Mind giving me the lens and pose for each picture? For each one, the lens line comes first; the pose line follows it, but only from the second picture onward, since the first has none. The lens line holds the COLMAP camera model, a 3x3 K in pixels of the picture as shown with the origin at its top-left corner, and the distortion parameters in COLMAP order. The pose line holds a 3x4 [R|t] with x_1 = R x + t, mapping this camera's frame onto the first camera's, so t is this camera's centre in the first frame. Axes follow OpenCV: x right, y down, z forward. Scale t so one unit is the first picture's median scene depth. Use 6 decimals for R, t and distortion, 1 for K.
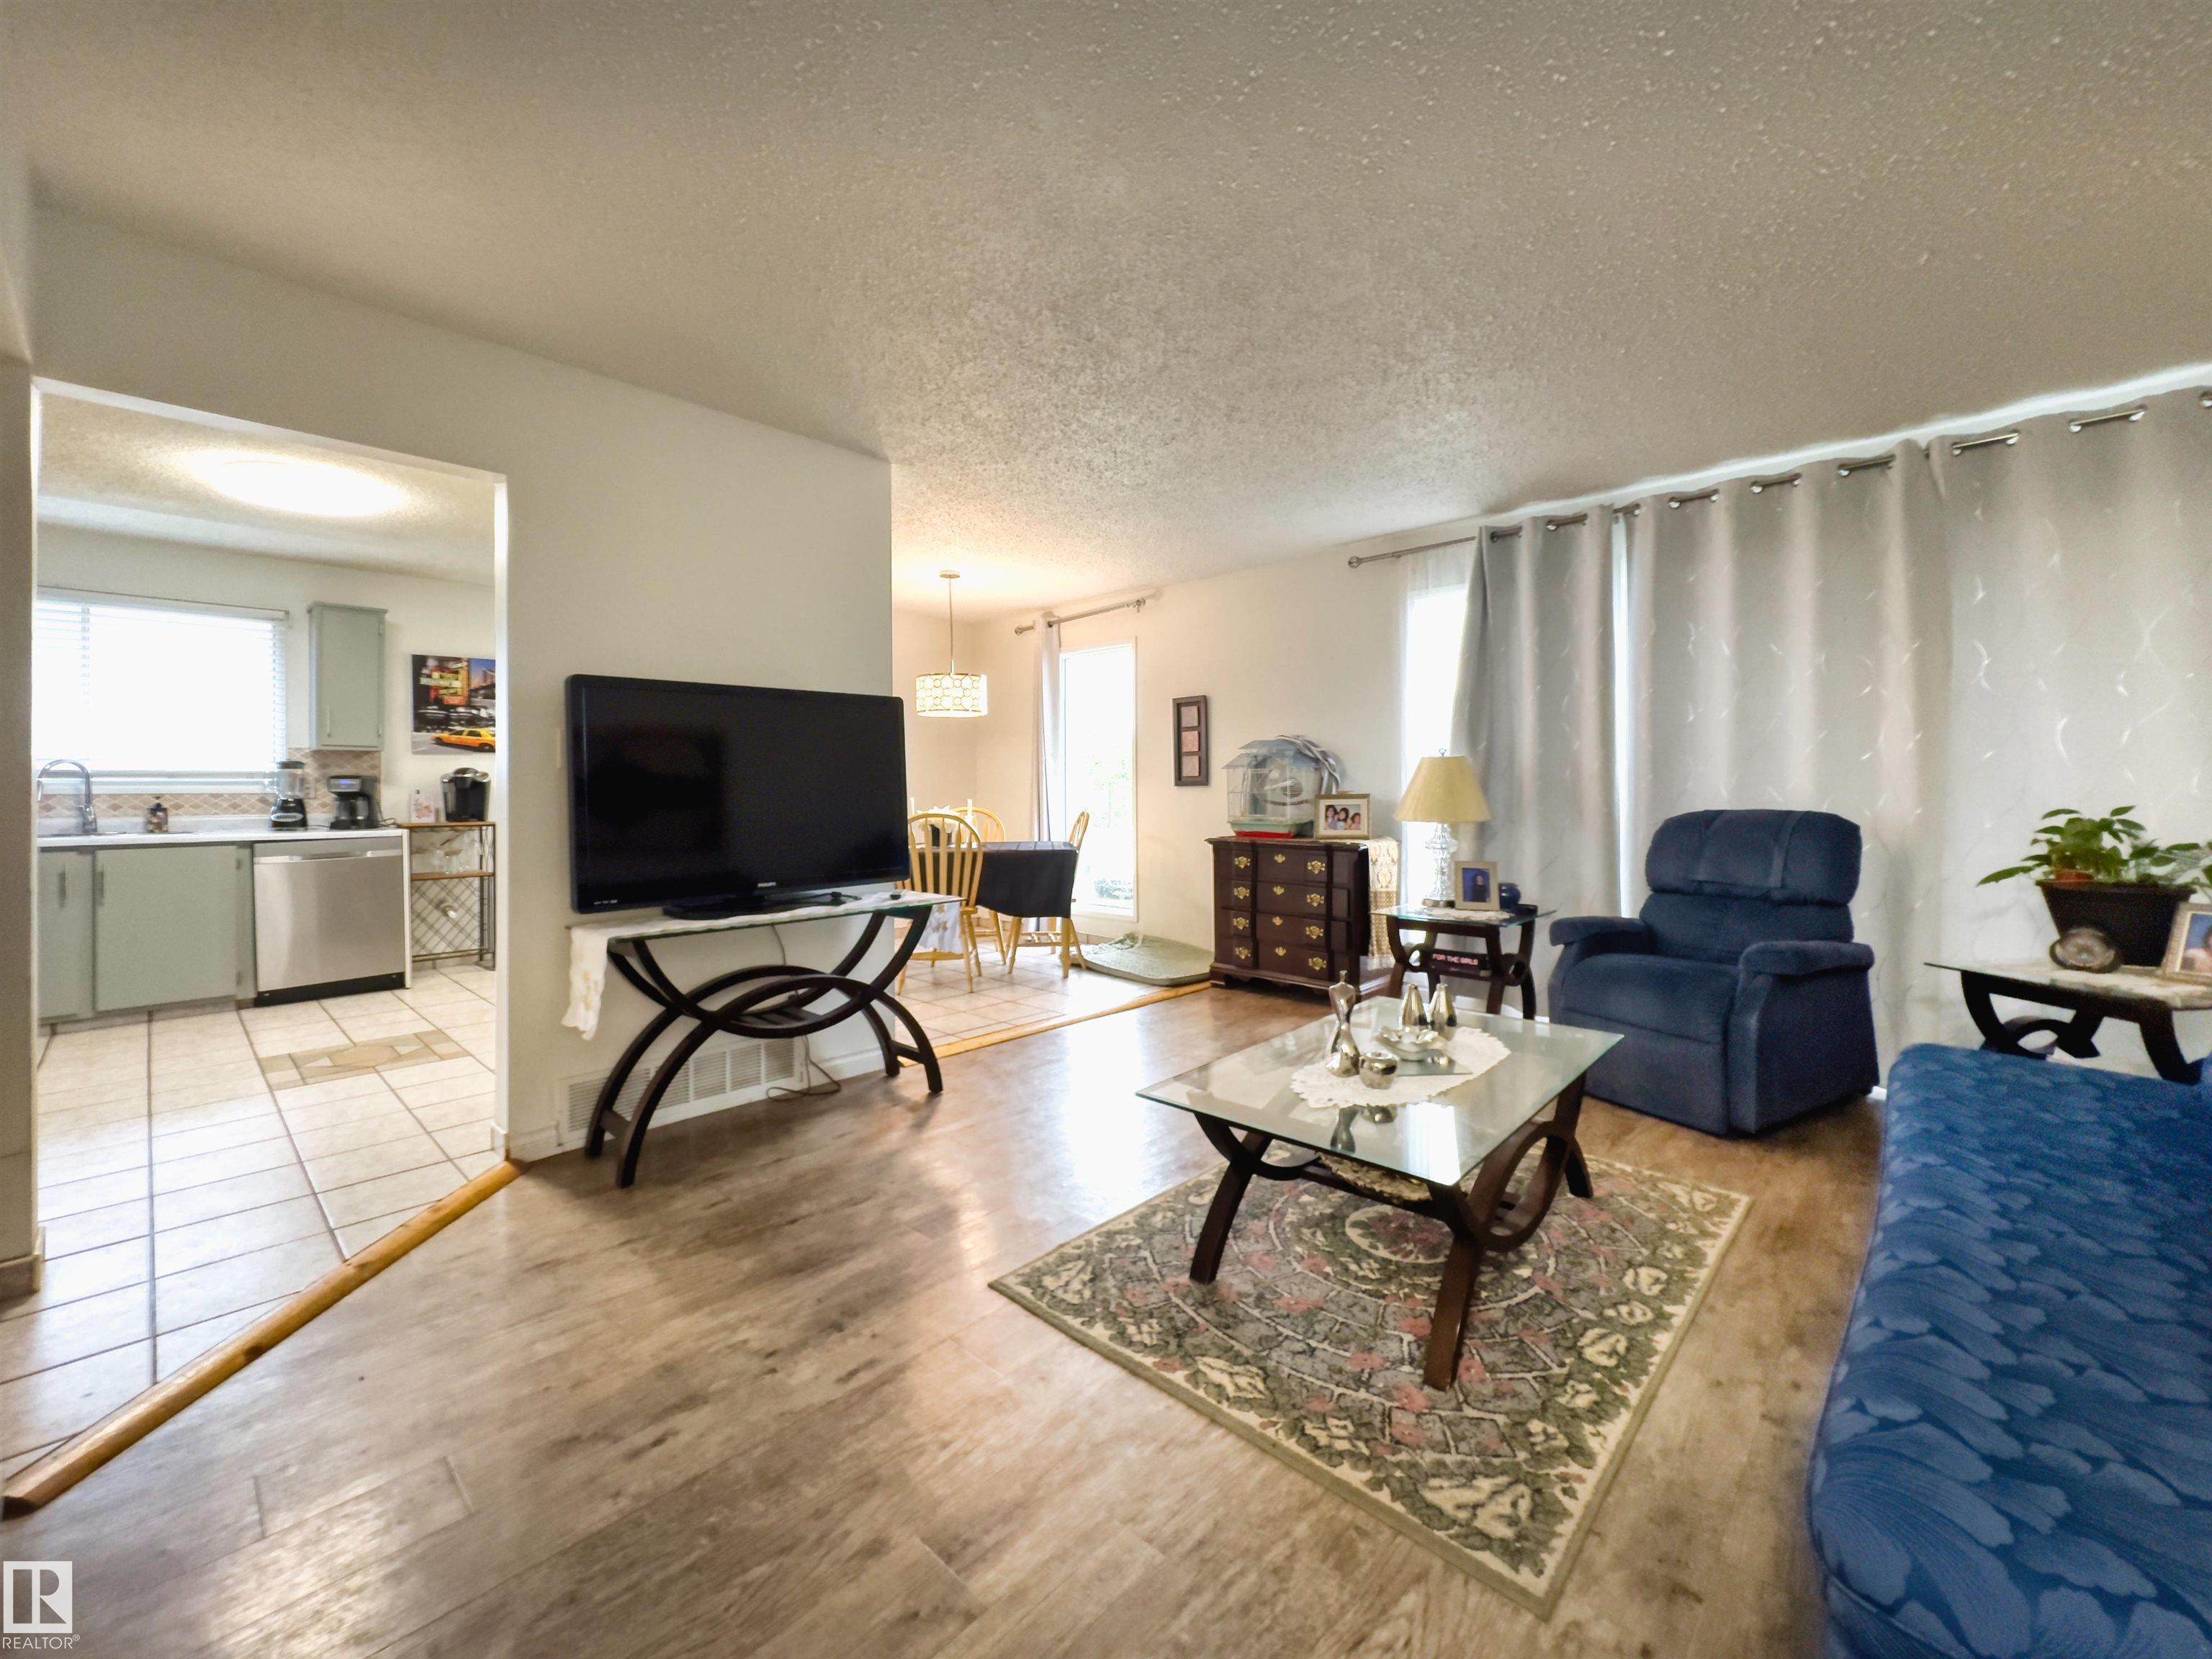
lens RADIAL K [[893.3, 0, 1104.3], [0, 893.3, 792.4], [0, 0, 1]] dist [-0.000970, 0.000176]
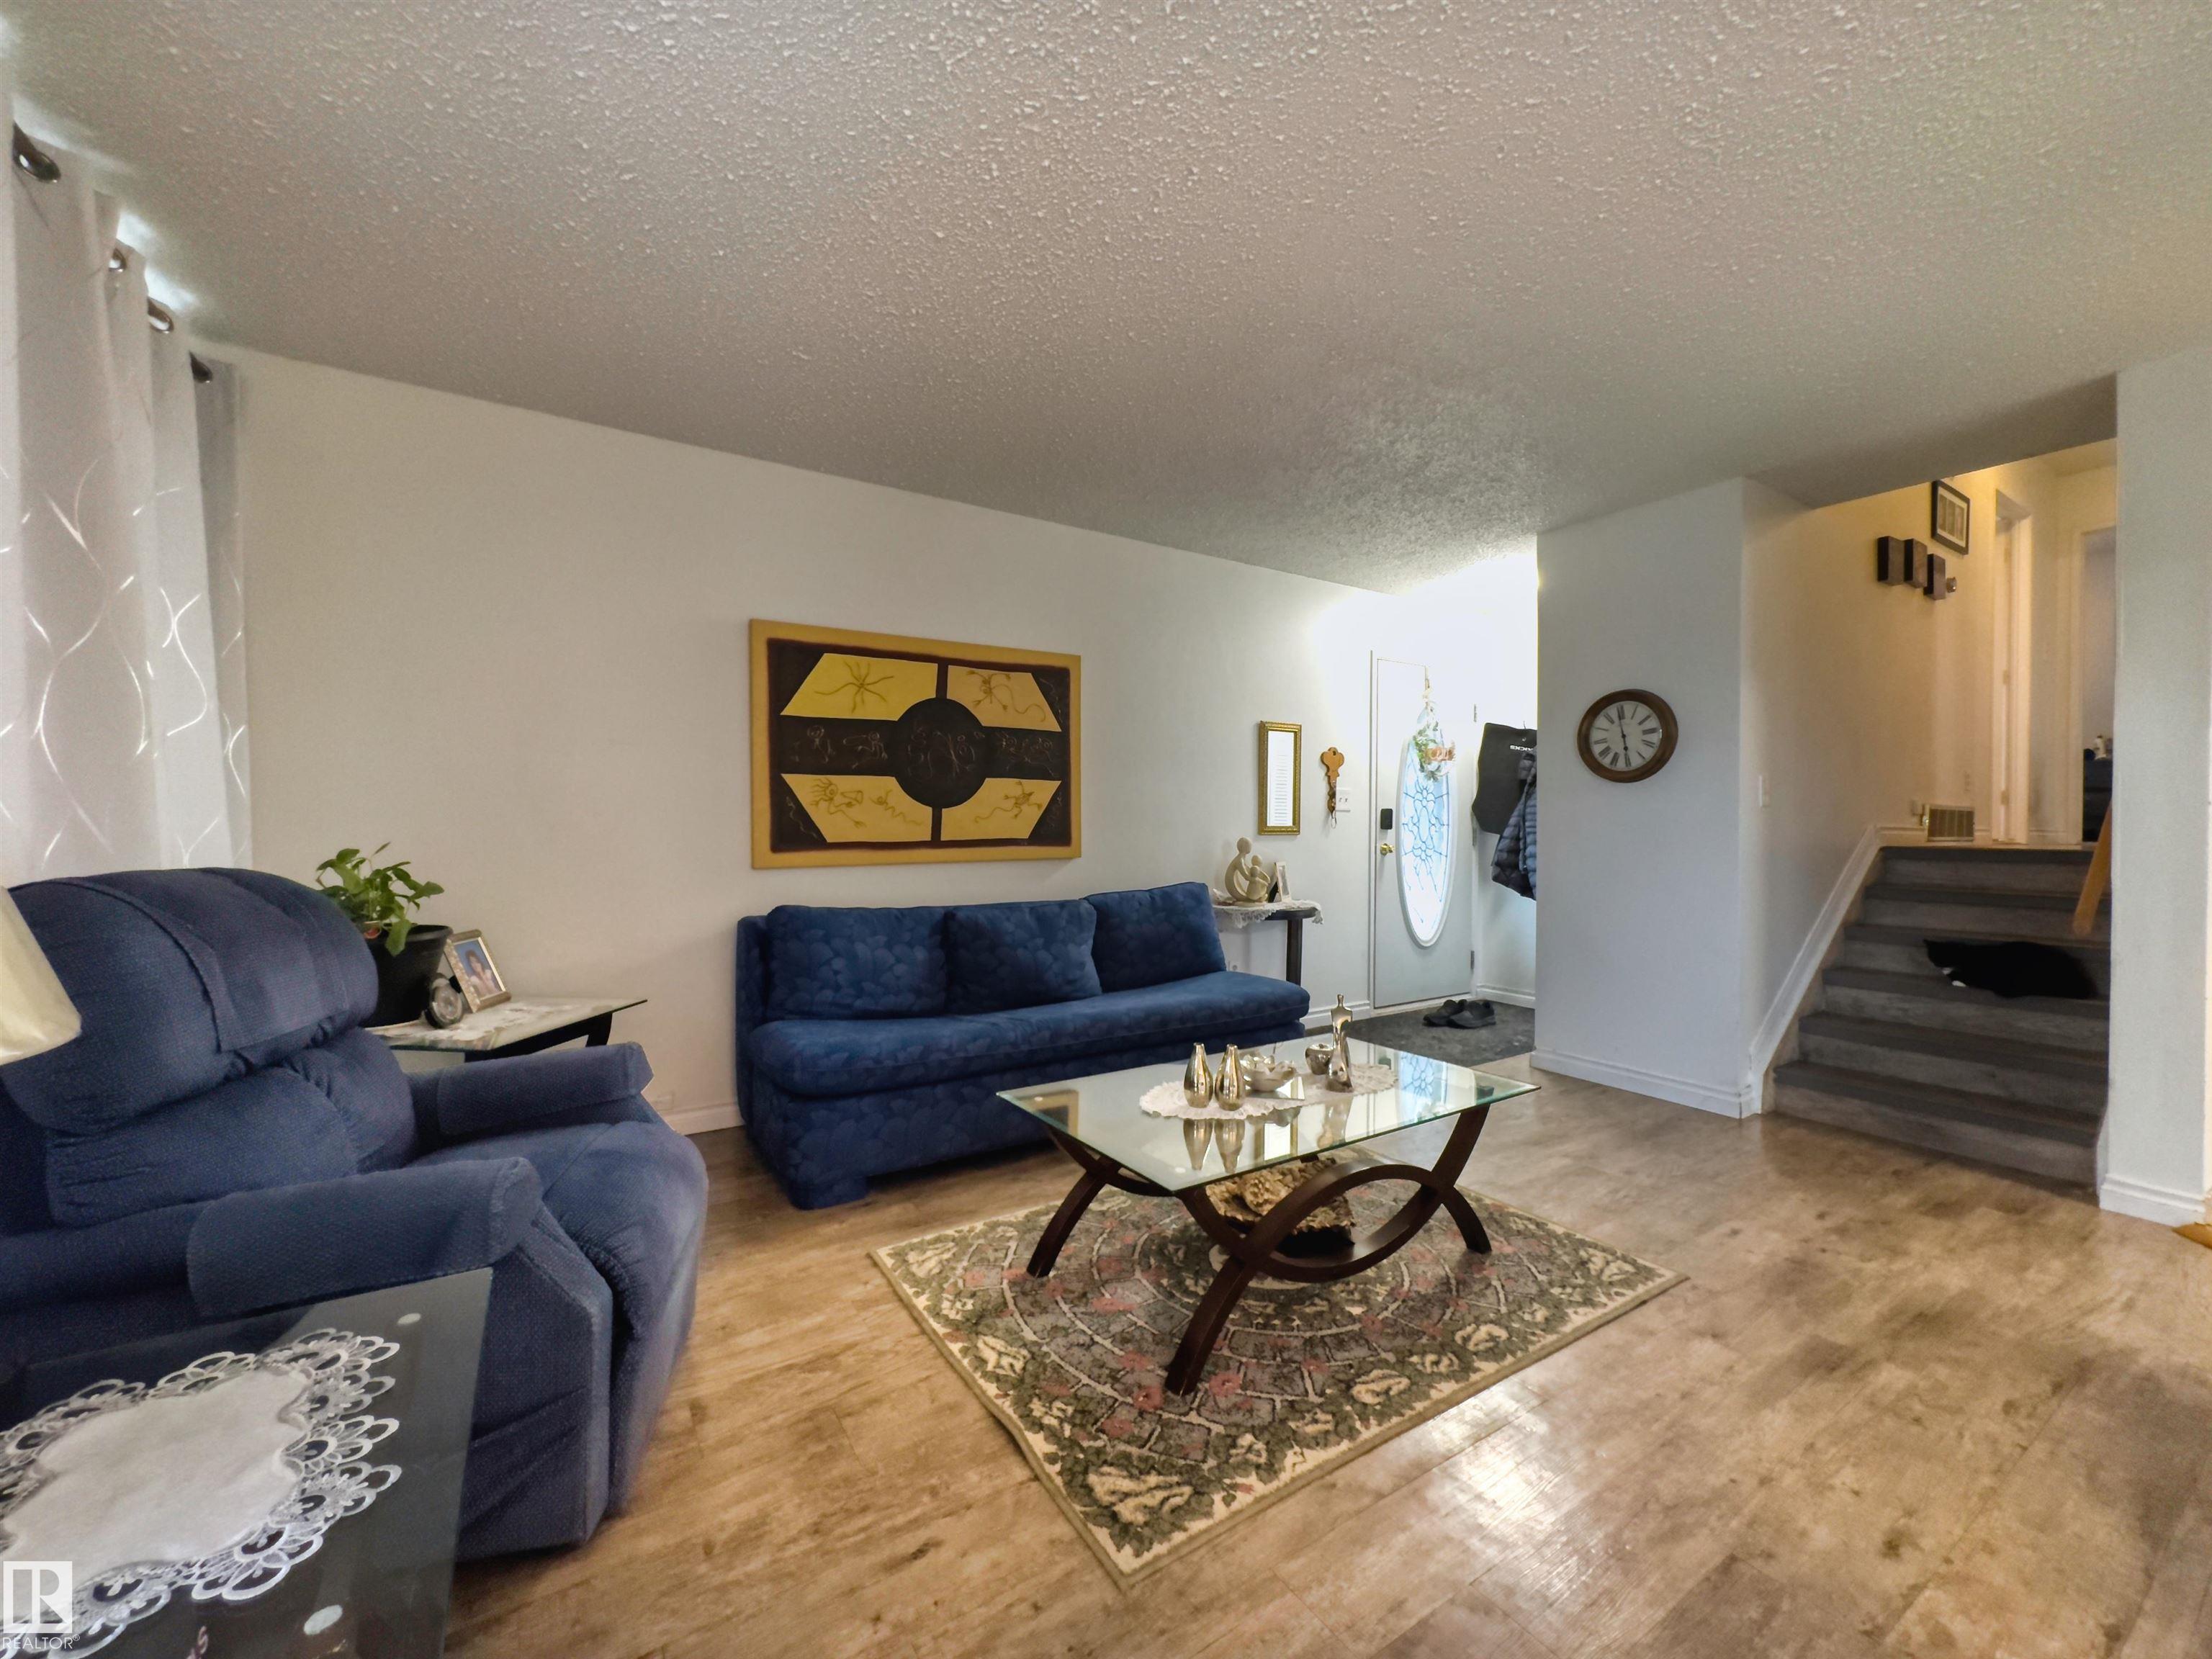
lens RADIAL K [[893.3, 0, 1089.9], [0, 893.3, 833.2], [0, 0, 1]] dist [-0.000970, 0.000176]
pose [[-0.967755, -0.002108, 0.251884, 0.127174], [0.001047, 0.999923, 0.012389, -0.003692], [-0.251891, 0.012253, -0.967678, 0.926590]]
